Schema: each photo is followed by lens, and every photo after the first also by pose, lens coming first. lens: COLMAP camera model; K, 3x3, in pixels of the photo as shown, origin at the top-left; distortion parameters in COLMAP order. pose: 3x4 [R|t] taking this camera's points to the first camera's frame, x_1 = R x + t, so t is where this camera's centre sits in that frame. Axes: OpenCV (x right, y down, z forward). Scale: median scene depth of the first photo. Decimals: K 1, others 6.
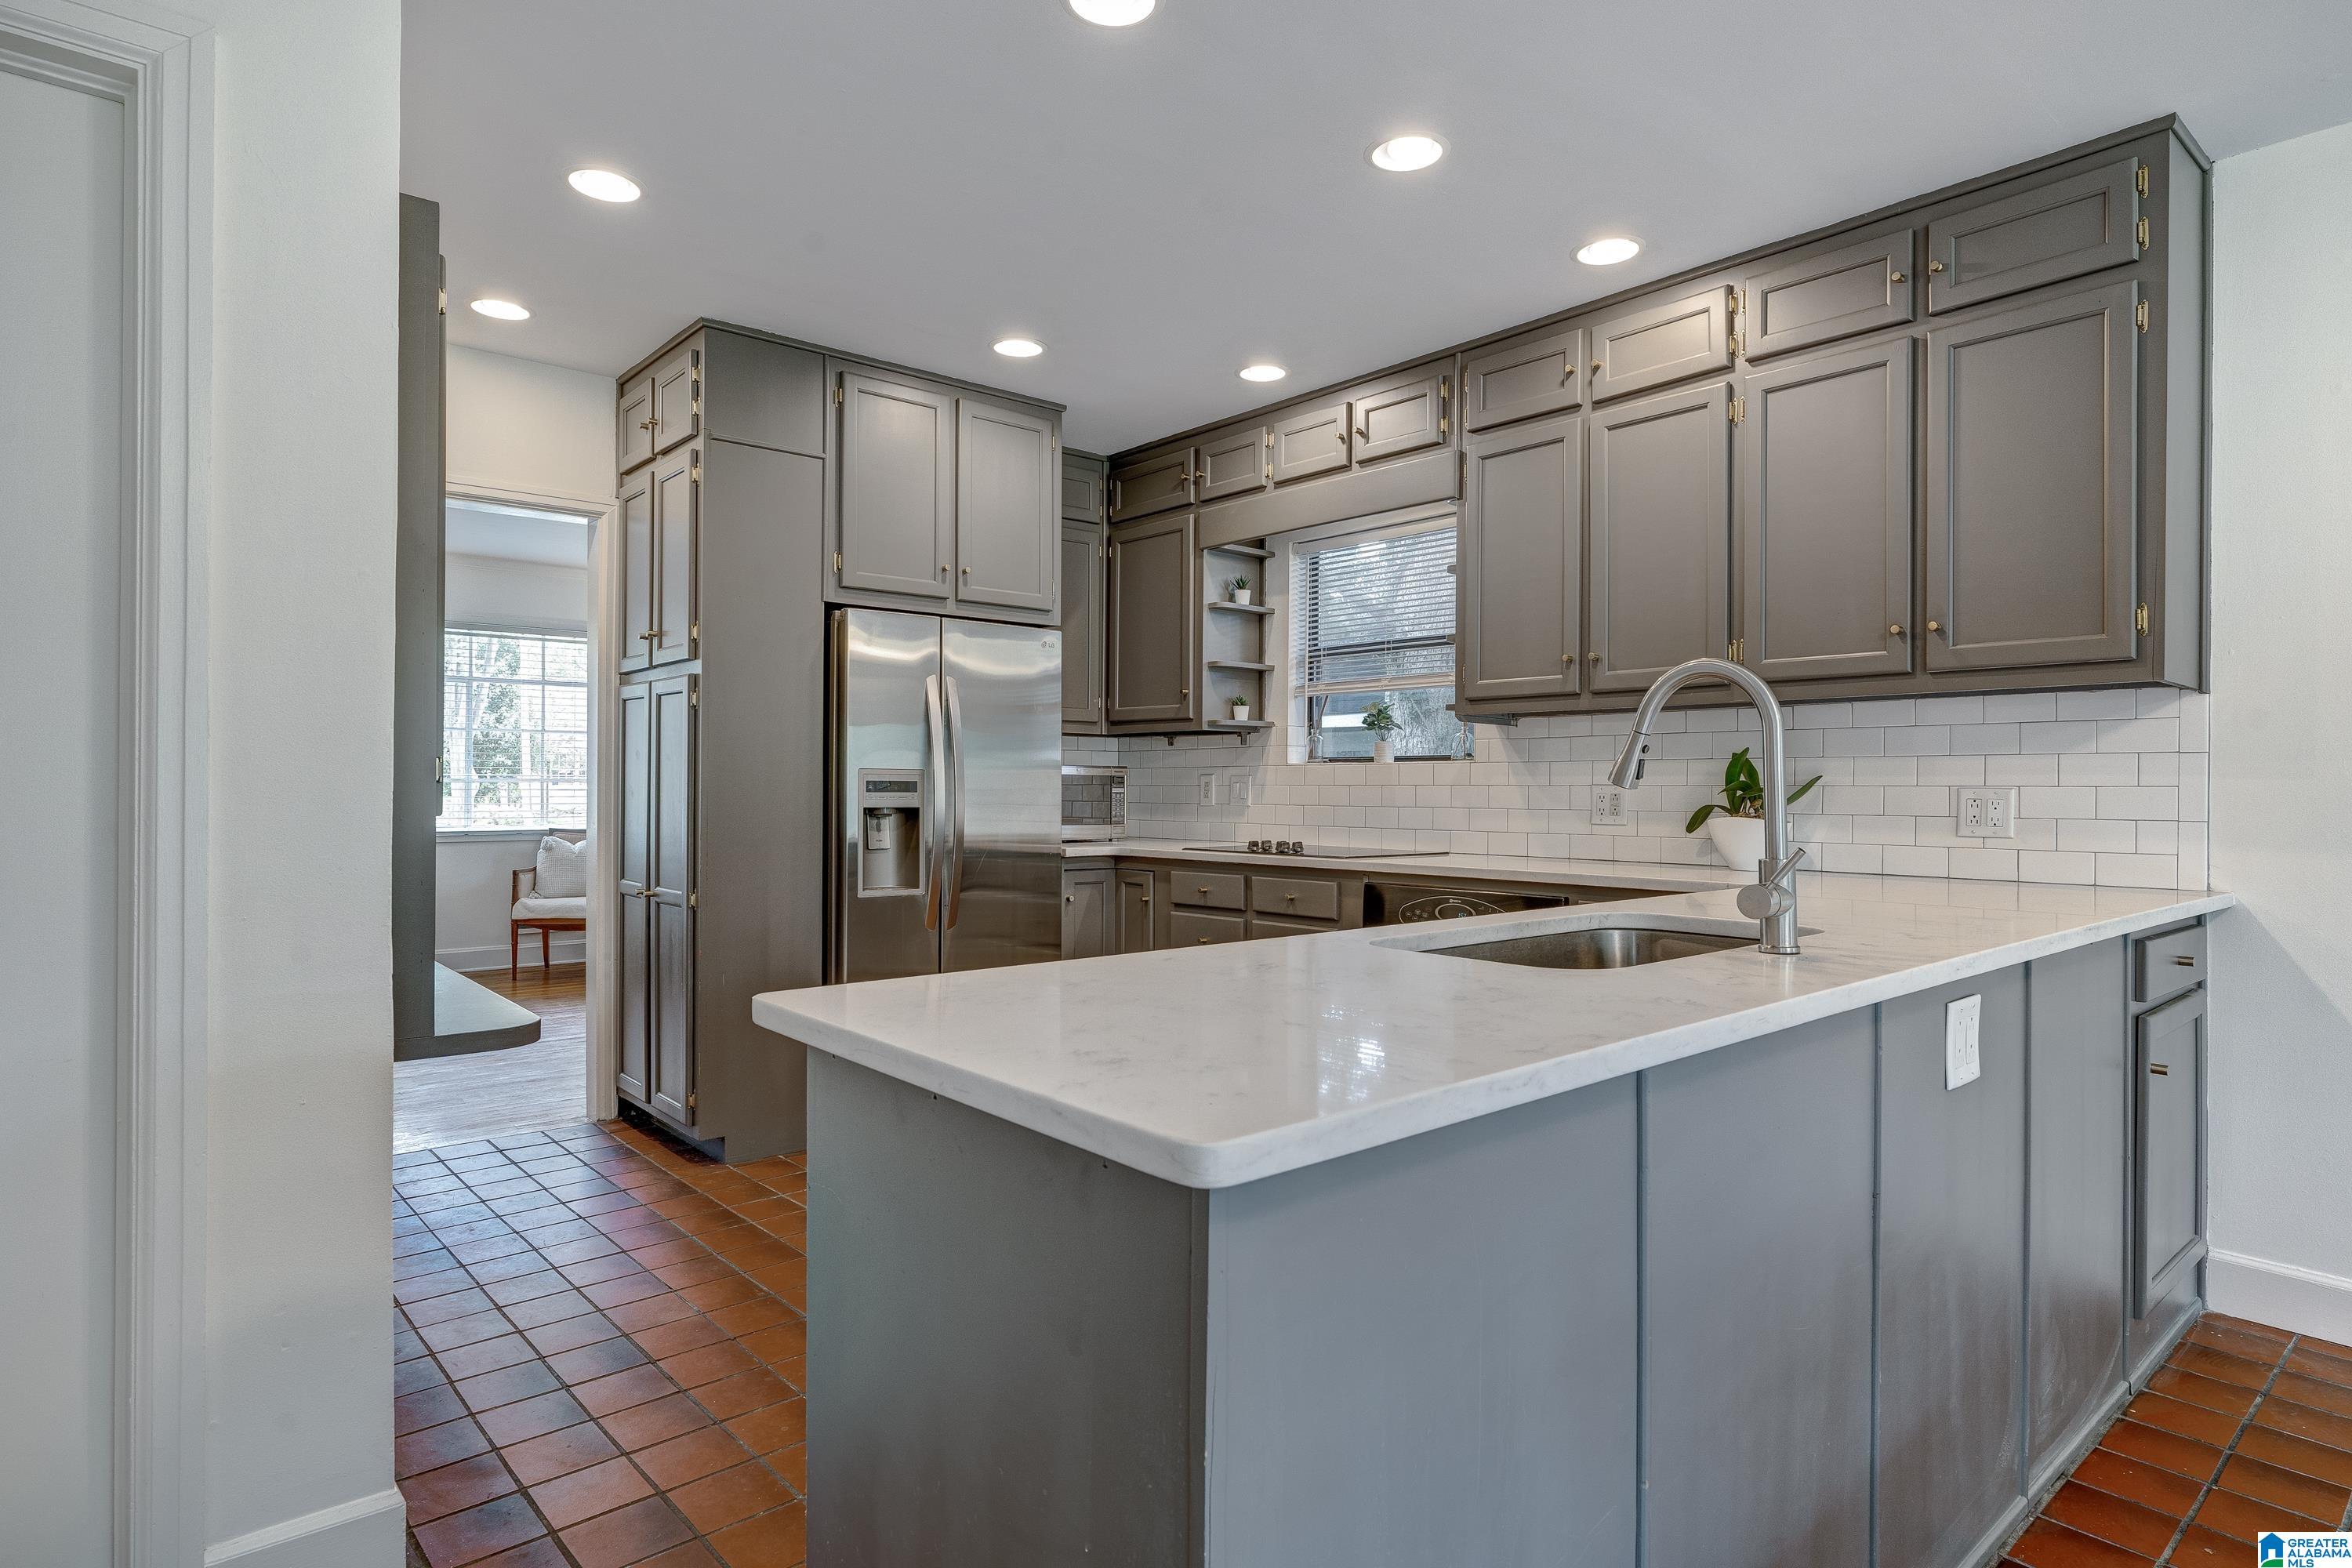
lens RADIAL K [[1278.1, 0, 1176.0], [0, 1278.1, 784.0], [0, 0, 1]] dist [-0.000291, 0.000172]
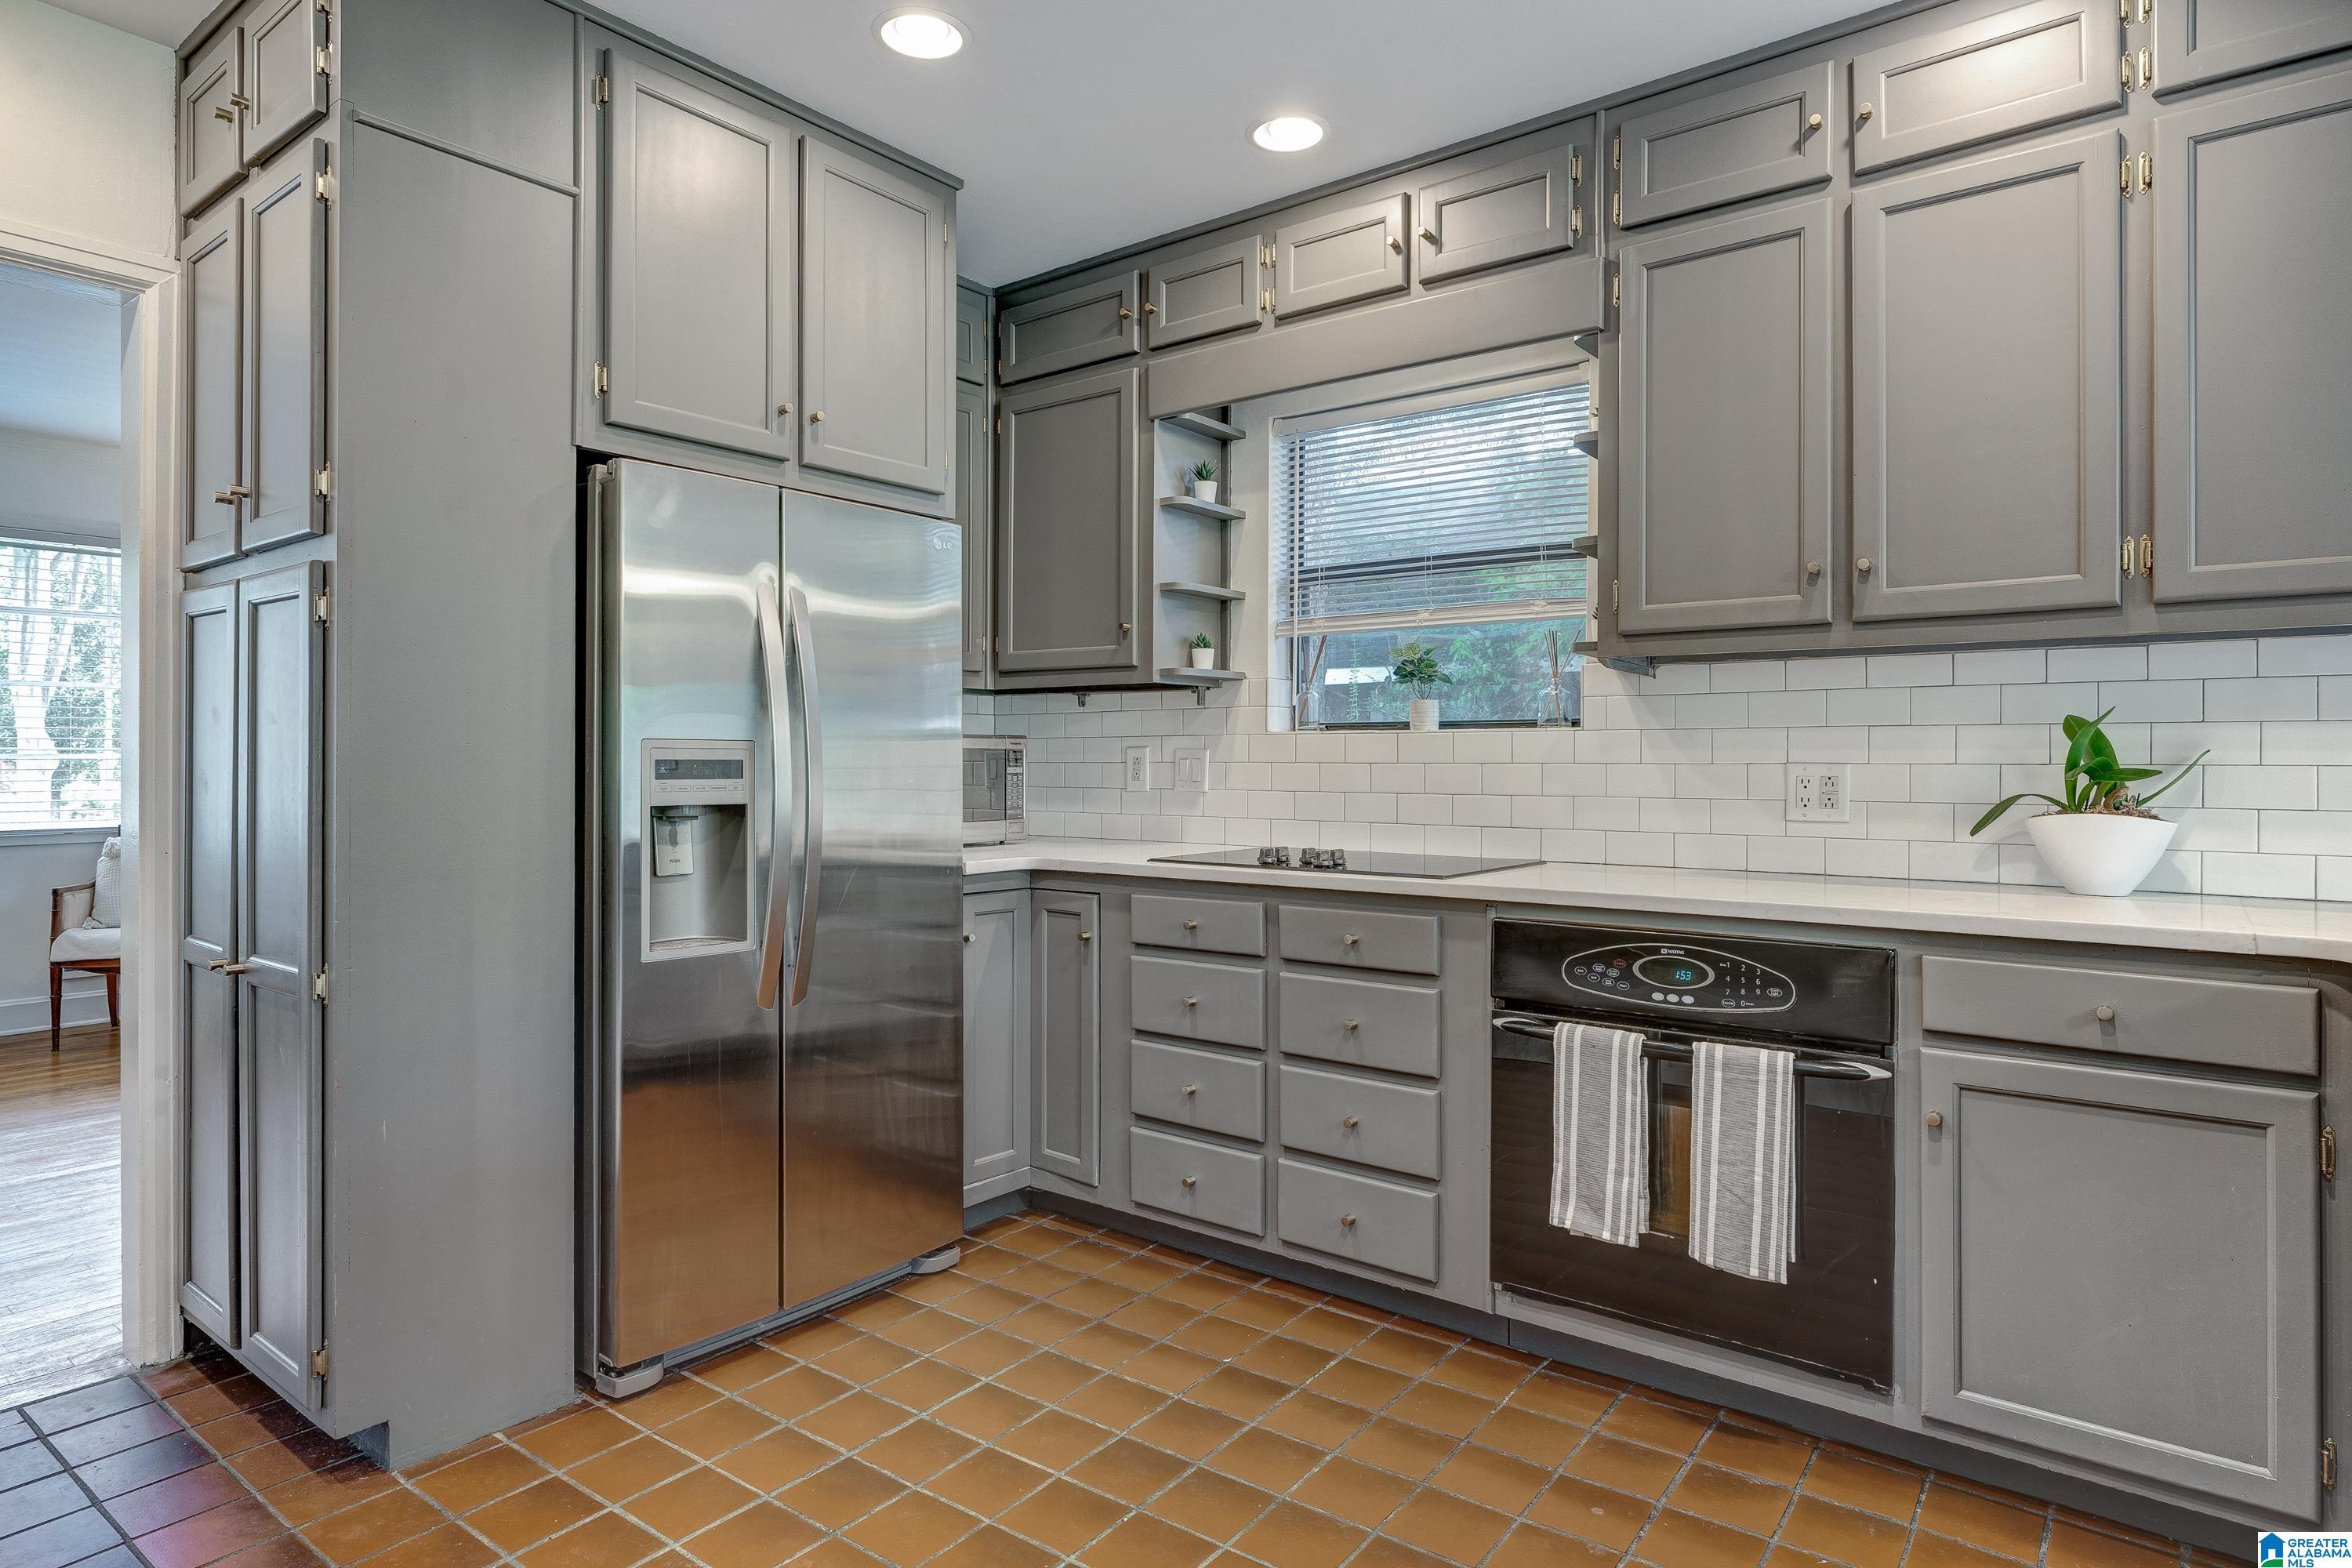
lens RADIAL K [[1310.6, 0, 1174.4], [0, 1310.6, 757.7], [0, 0, 1]] dist [-0.003964, 0.001702]
pose [[0.981113, -0.002584, 0.193420, -0.119658], [0.002108, 0.999994, 0.002668, -0.004261], [-0.193426, -0.002210, 0.981112, 0.353404]]
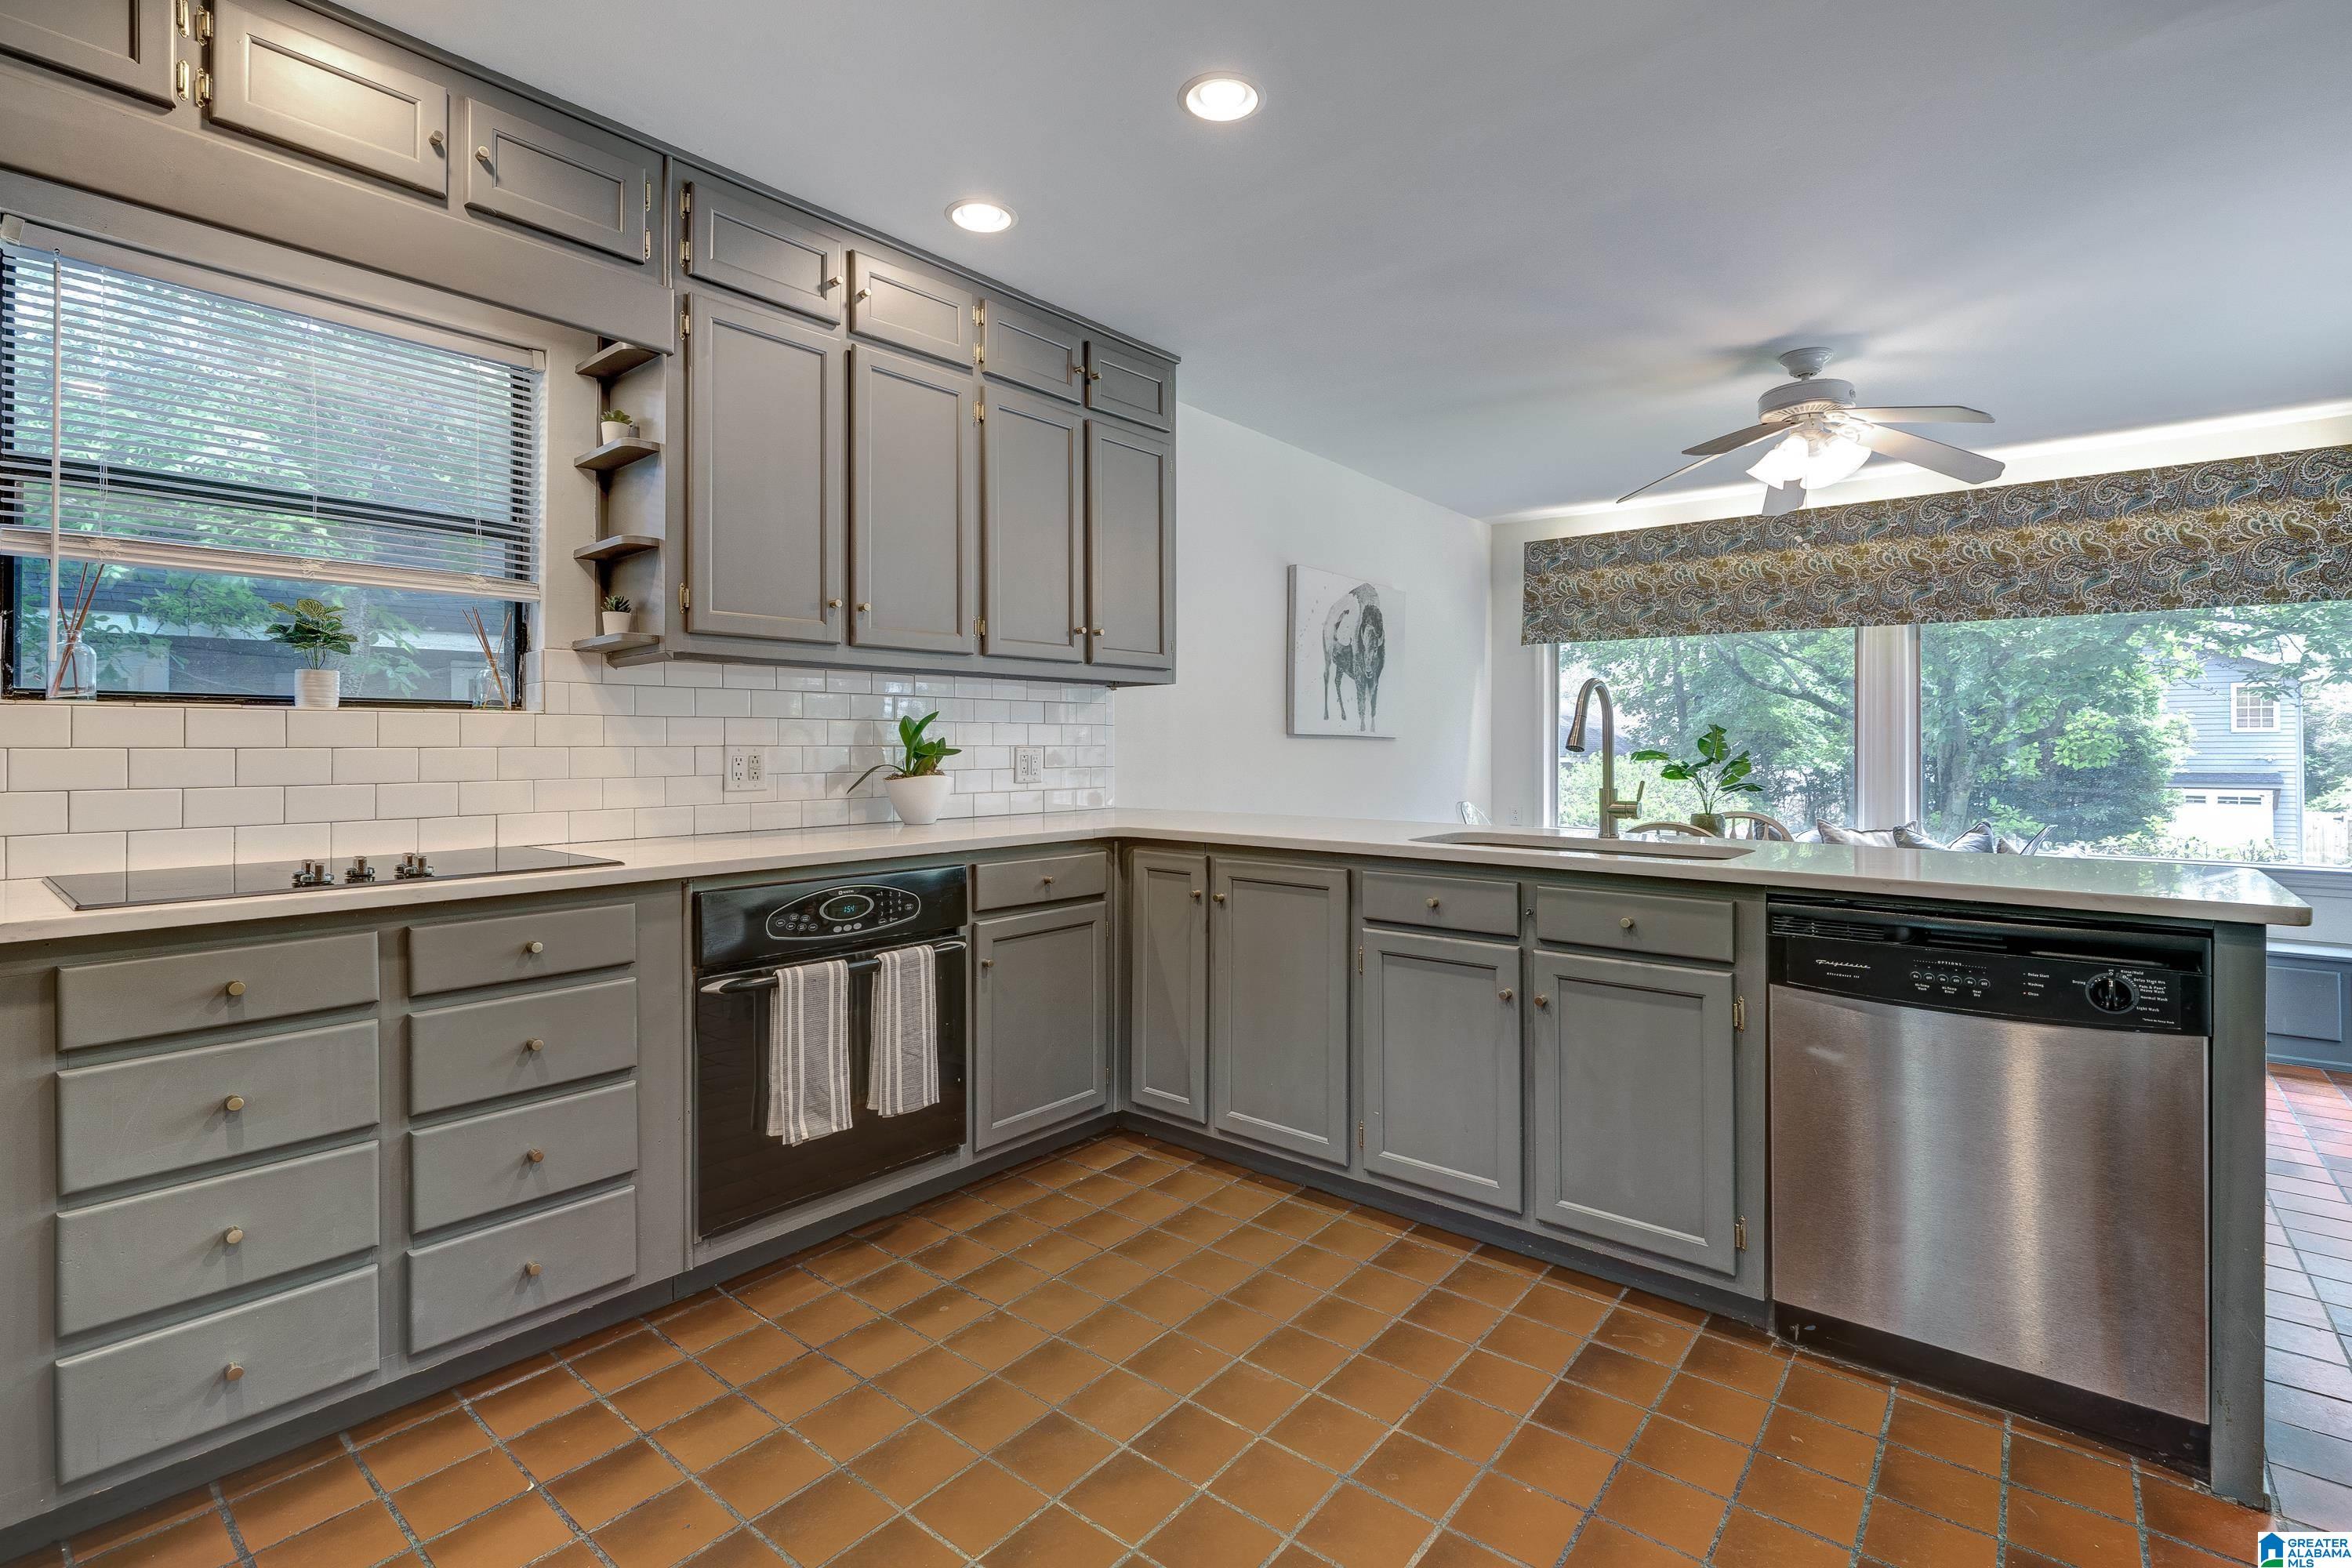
lens RADIAL K [[1078.8, 0, 1189.3], [0, 1078.8, 739.3], [0, 0, 1]] dist [-0.017837, 0.006299]
pose [[-0.165687, 0.000151, 0.986178, -0.405744], [-0.003234, 0.999995, -0.000696, -0.003690], [-0.986173, -0.003305, -0.165685, 0.755729]]
